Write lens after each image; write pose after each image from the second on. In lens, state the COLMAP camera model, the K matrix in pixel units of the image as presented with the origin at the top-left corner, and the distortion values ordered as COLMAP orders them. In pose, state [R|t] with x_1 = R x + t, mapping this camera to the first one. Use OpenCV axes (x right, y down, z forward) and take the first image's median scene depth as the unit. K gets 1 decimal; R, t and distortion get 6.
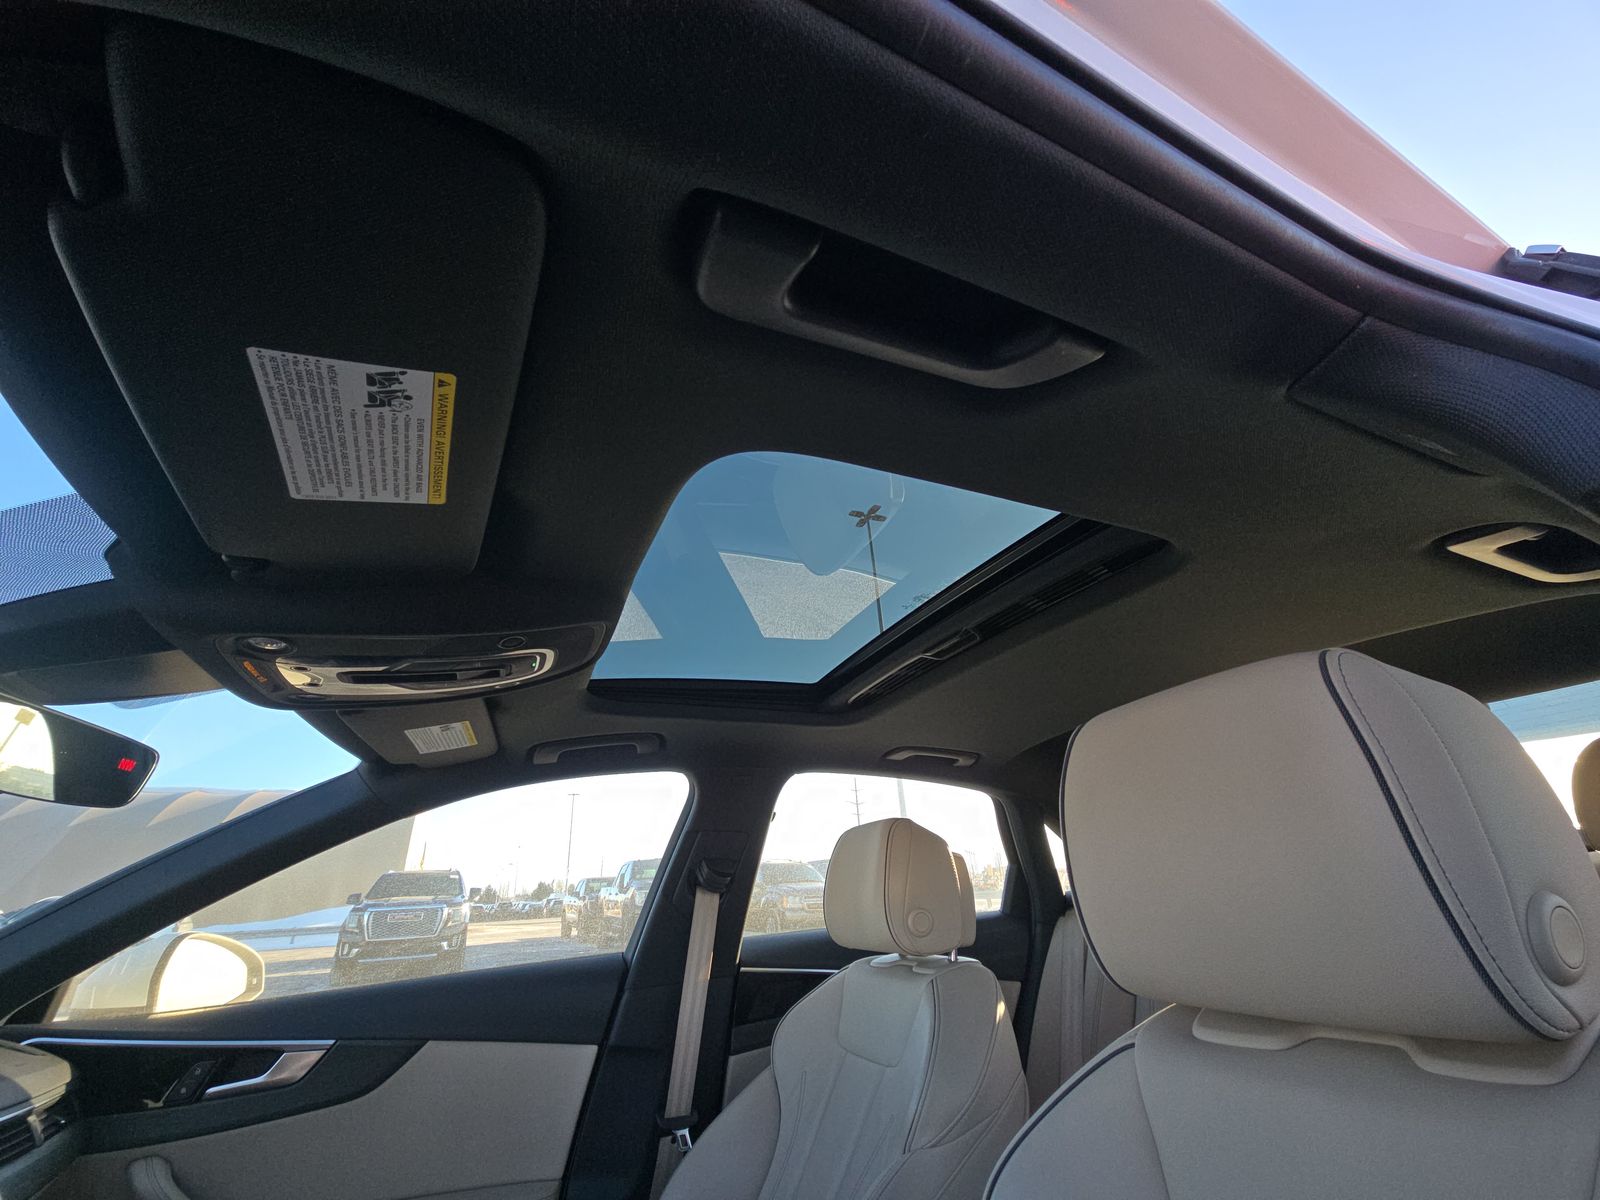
lens RADIAL K [[656.4, 0, 800.0], [0, 656.4, 600.0], [0, 0, 1]] dist [0.016878, -0.016590]
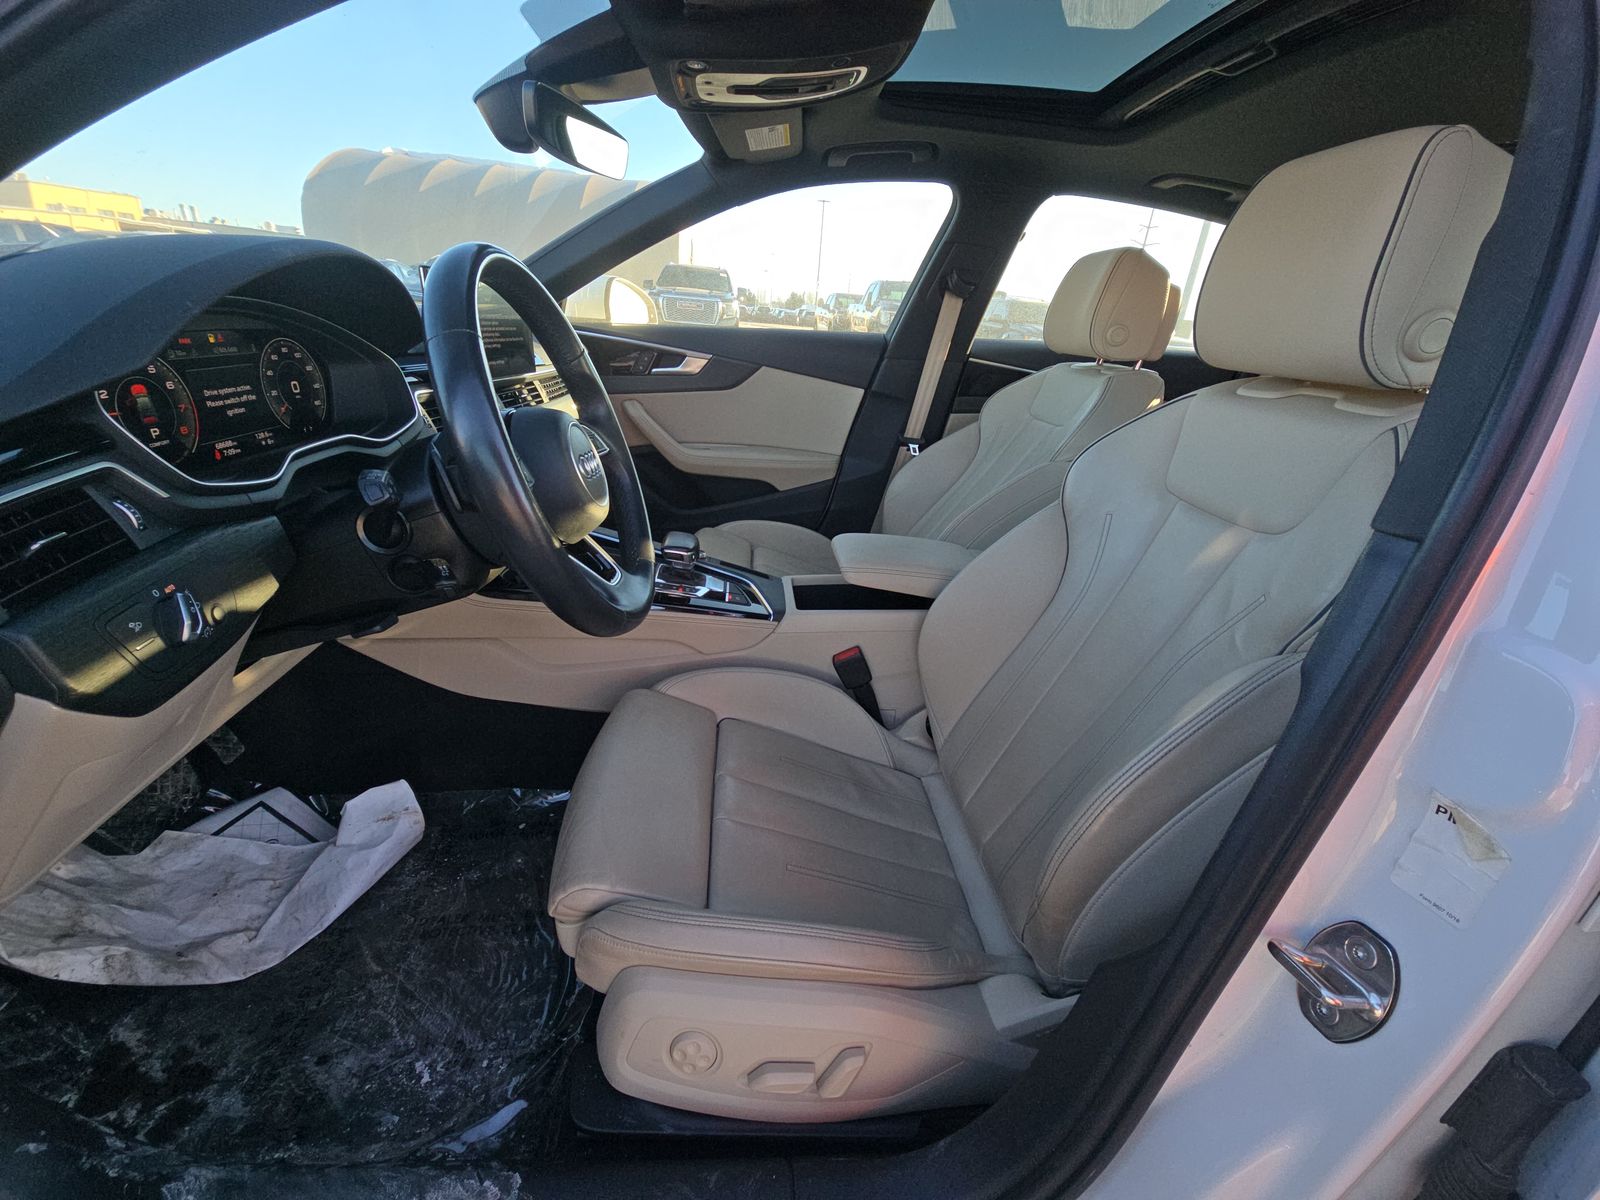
lens RADIAL K [[647.9, 0, 792.8], [0, 647.9, 598.0], [0, 0, 1]] dist [0.000531, -0.000287]
pose [[0.932141, 0.251202, -0.260789, 0.041899], [0.021279, 0.680974, 0.731998, -0.077833], [0.361470, -0.687875, 0.629419, -0.295634]]
